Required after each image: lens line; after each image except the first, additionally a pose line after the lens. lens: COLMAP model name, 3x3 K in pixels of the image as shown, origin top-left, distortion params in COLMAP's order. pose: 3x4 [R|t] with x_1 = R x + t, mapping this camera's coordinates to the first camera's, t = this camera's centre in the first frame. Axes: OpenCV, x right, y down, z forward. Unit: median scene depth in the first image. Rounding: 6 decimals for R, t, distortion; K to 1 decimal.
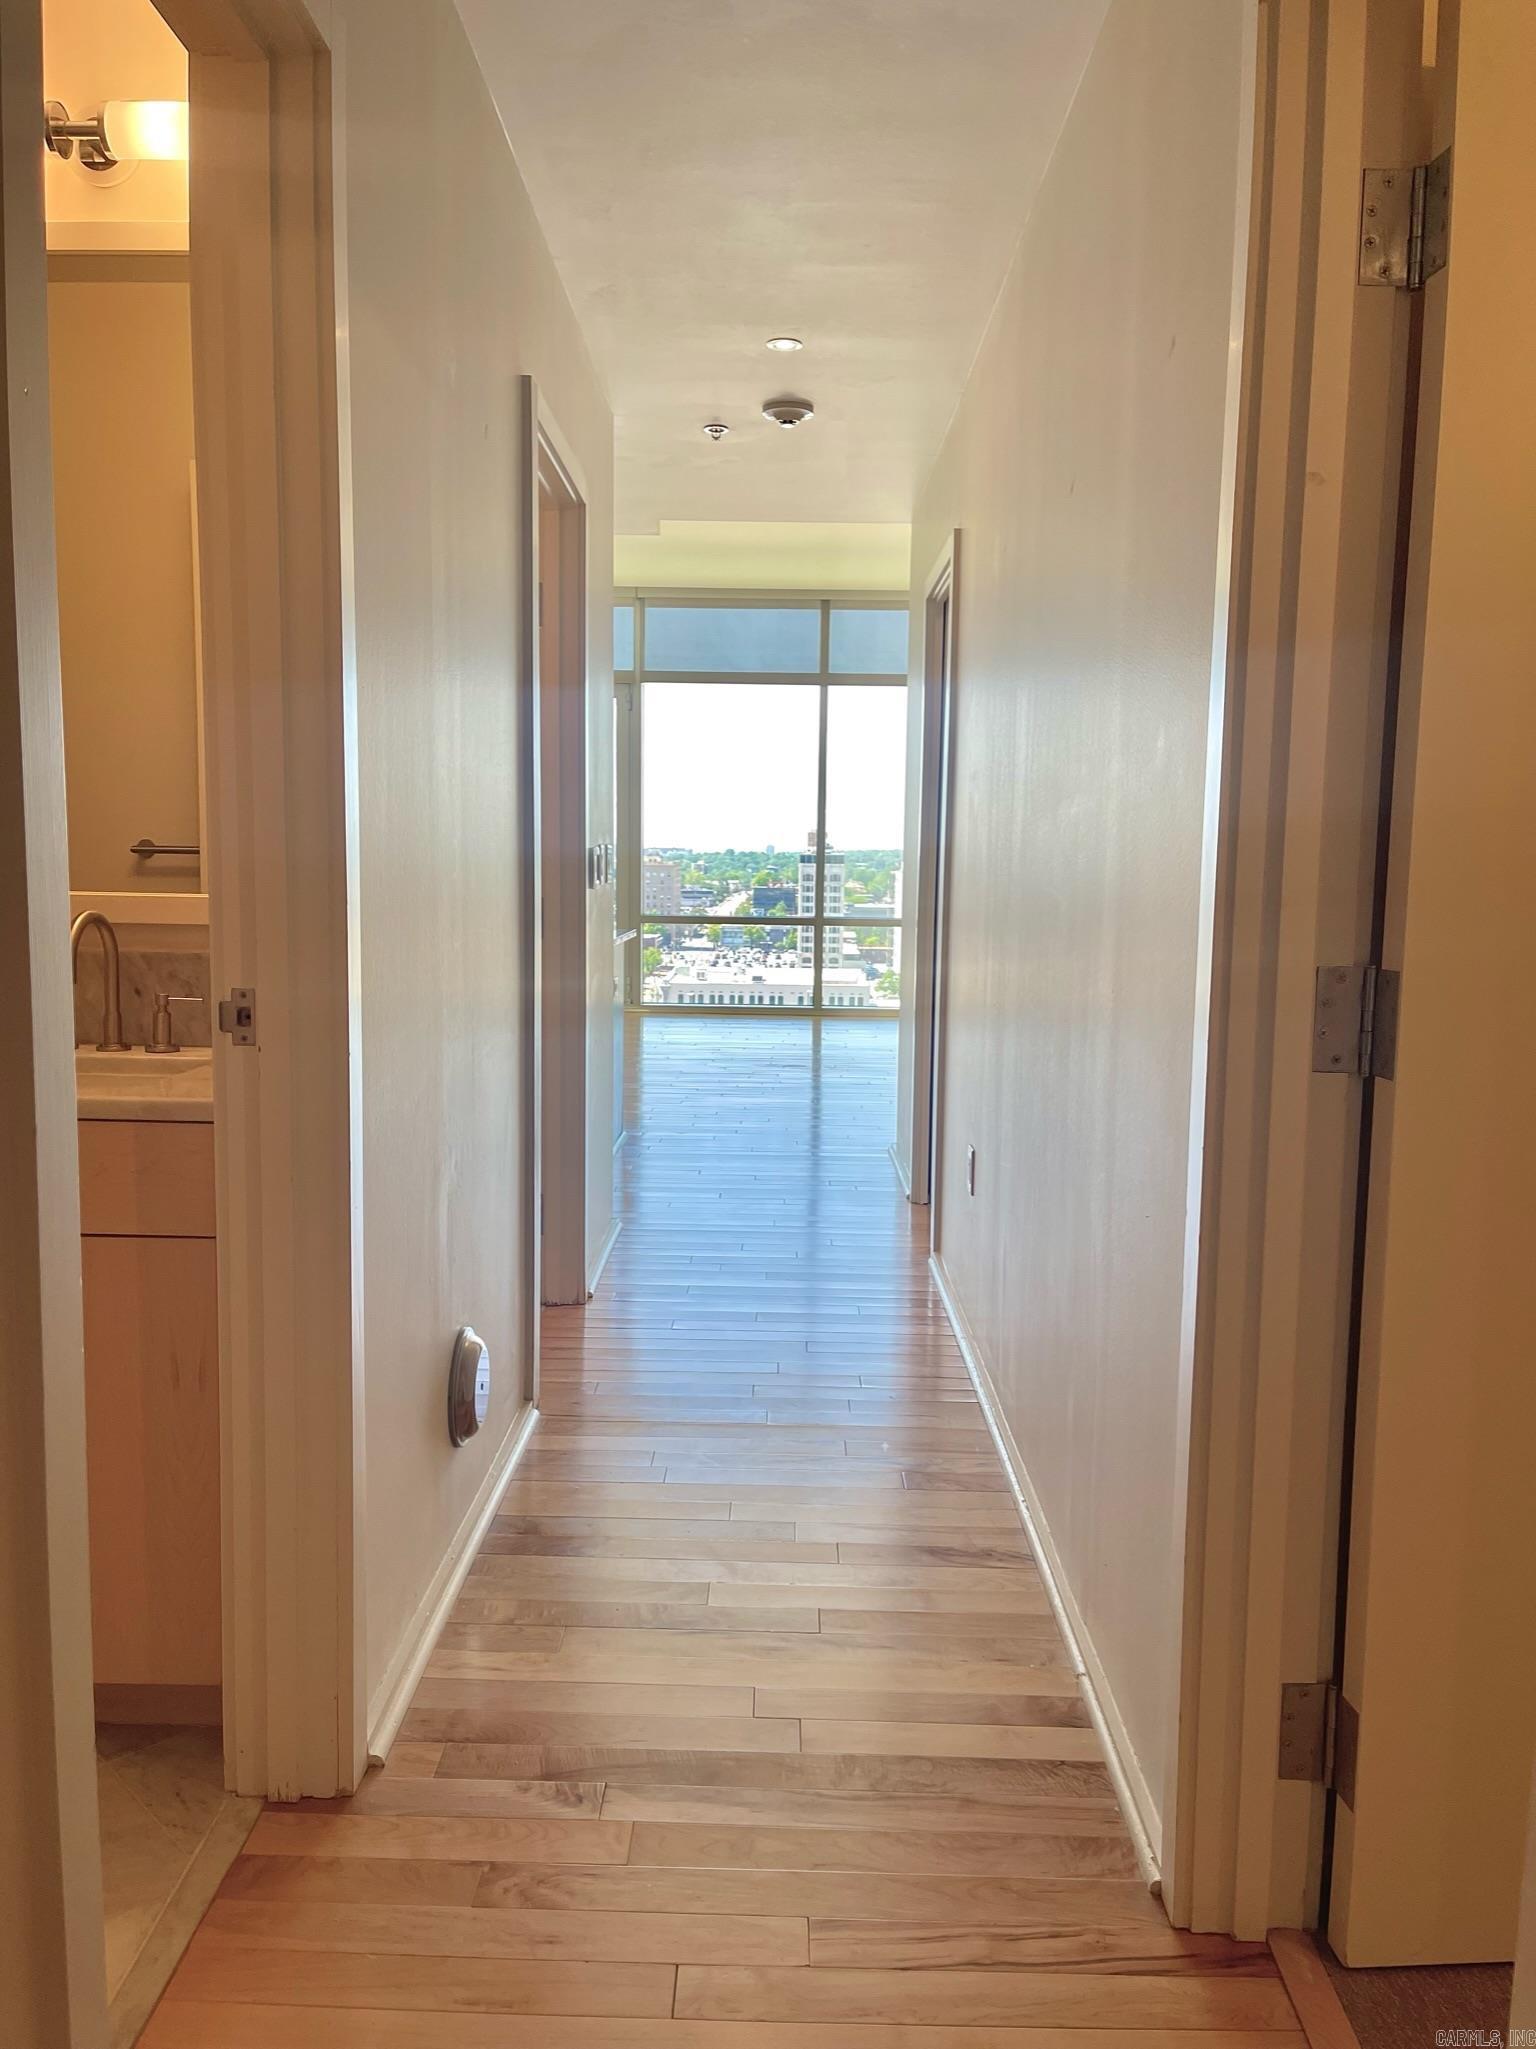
lens RADIAL K [[1527.6, 0, 767.6], [0, 1527.6, 1013.0], [0, 0, 1]] dist [0.010129, 0.001825]
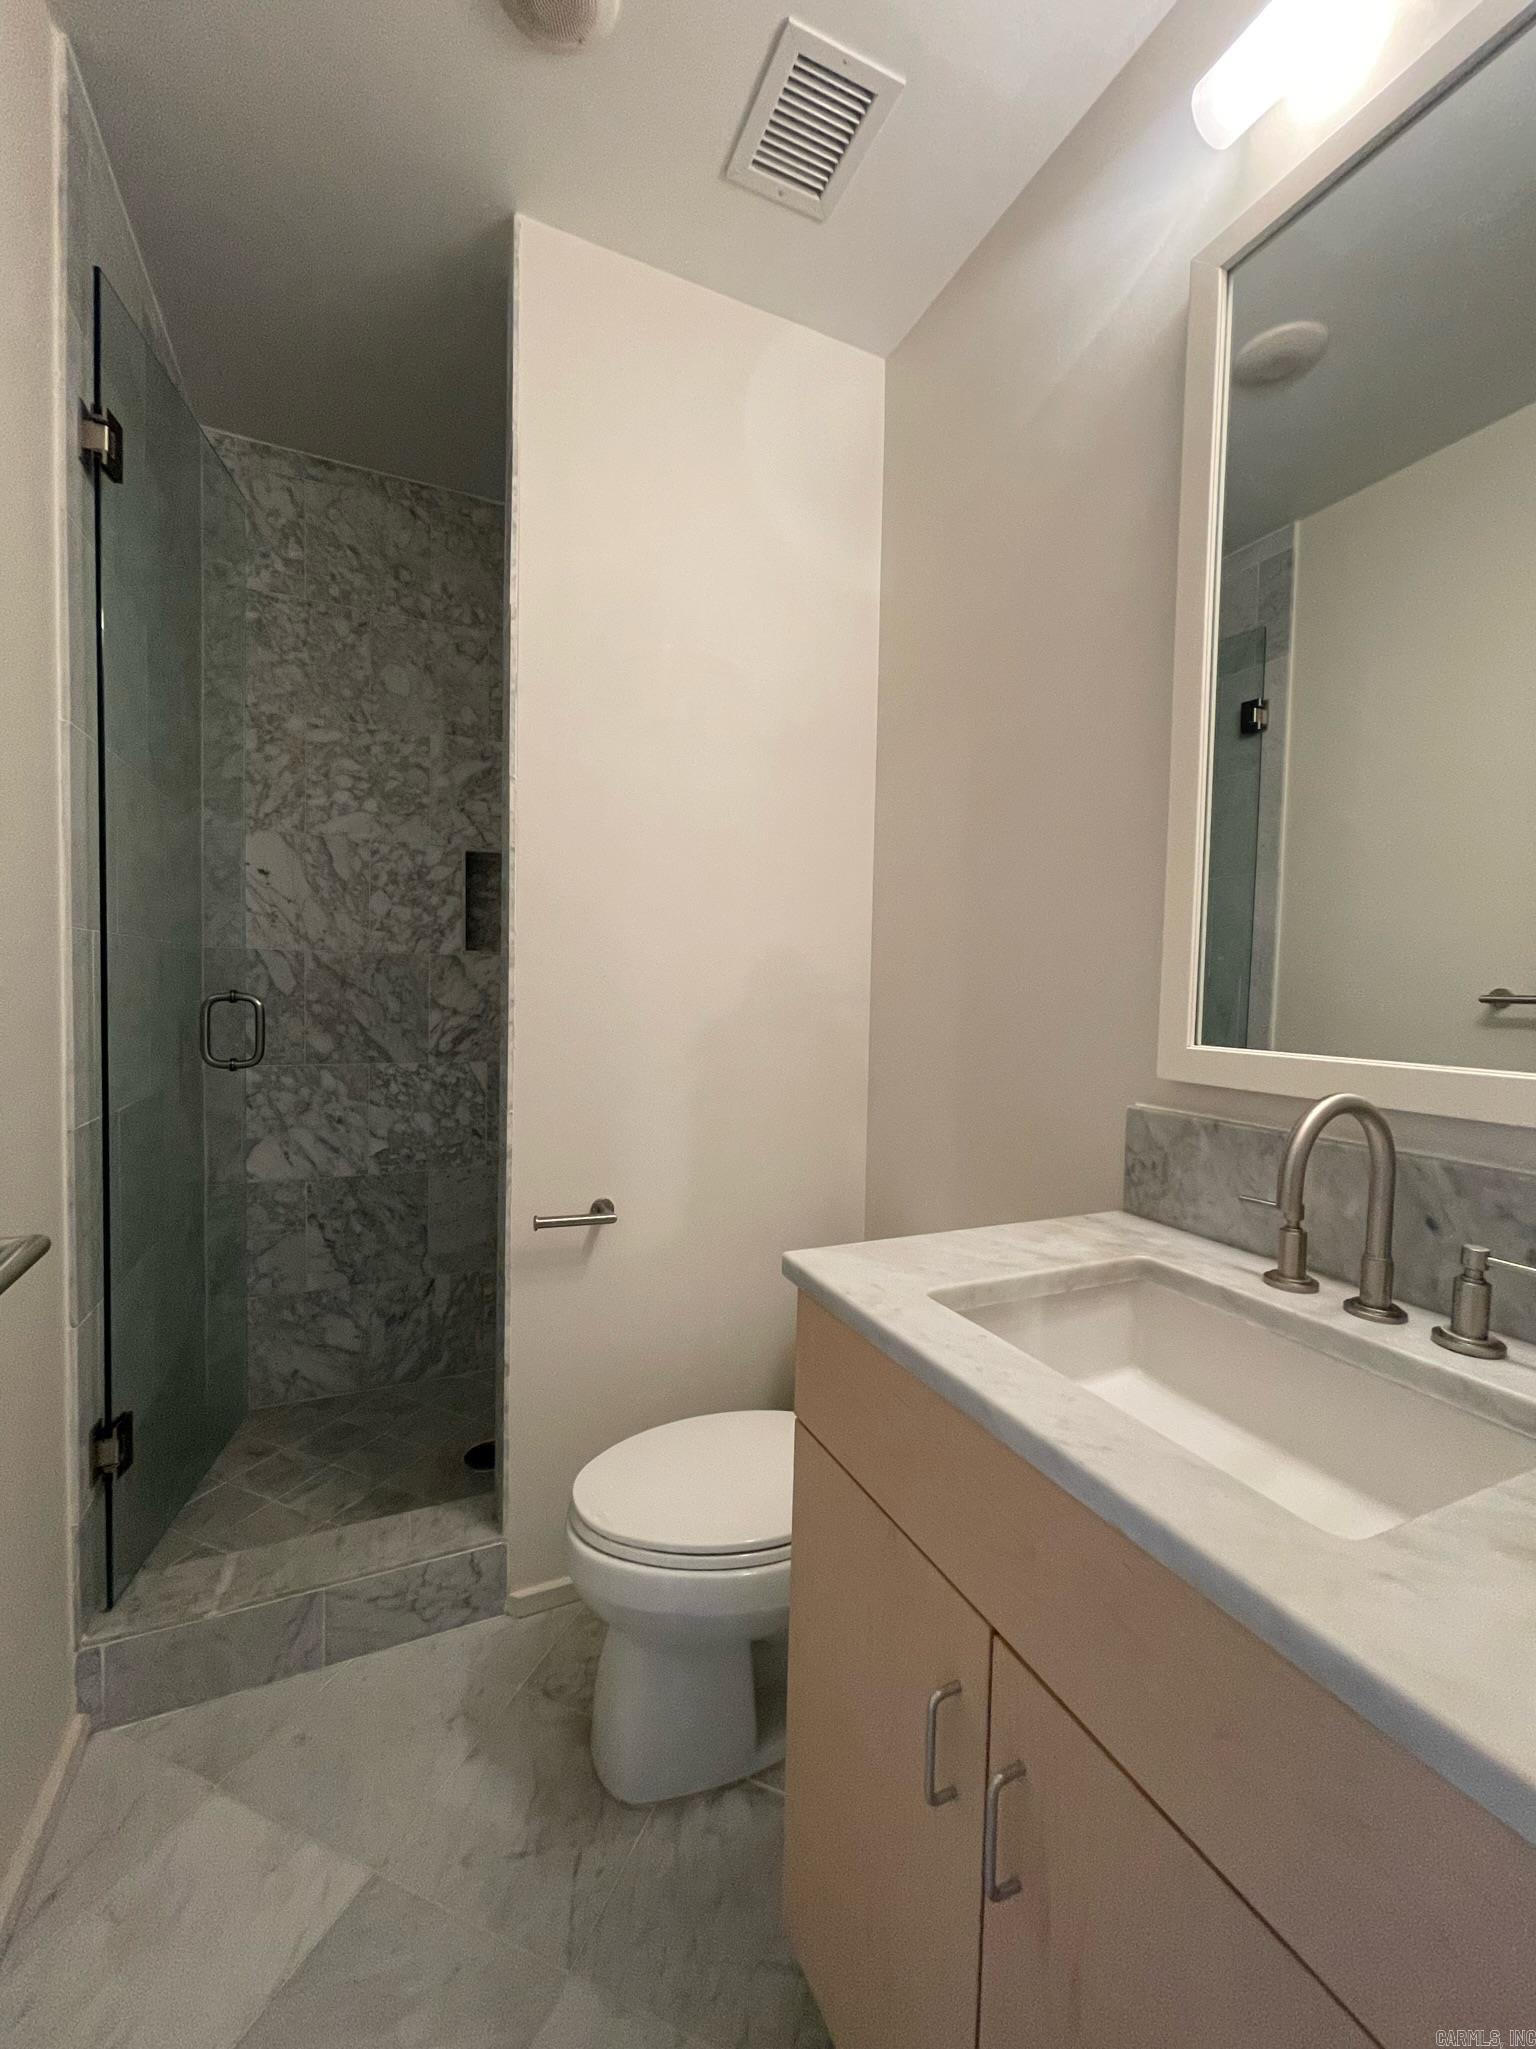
lens RADIAL K [[820.1, 0, 746.9], [0, 820.1, 1020.3], [0, 0, 1]] dist [-0.002356, -0.000142]
pose [[0.415042, 0.031871, -0.909244, -0.230042], [-0.106396, 0.994229, -0.013717, -0.061658], [0.903560, 0.102433, 0.416038, 0.608461]]
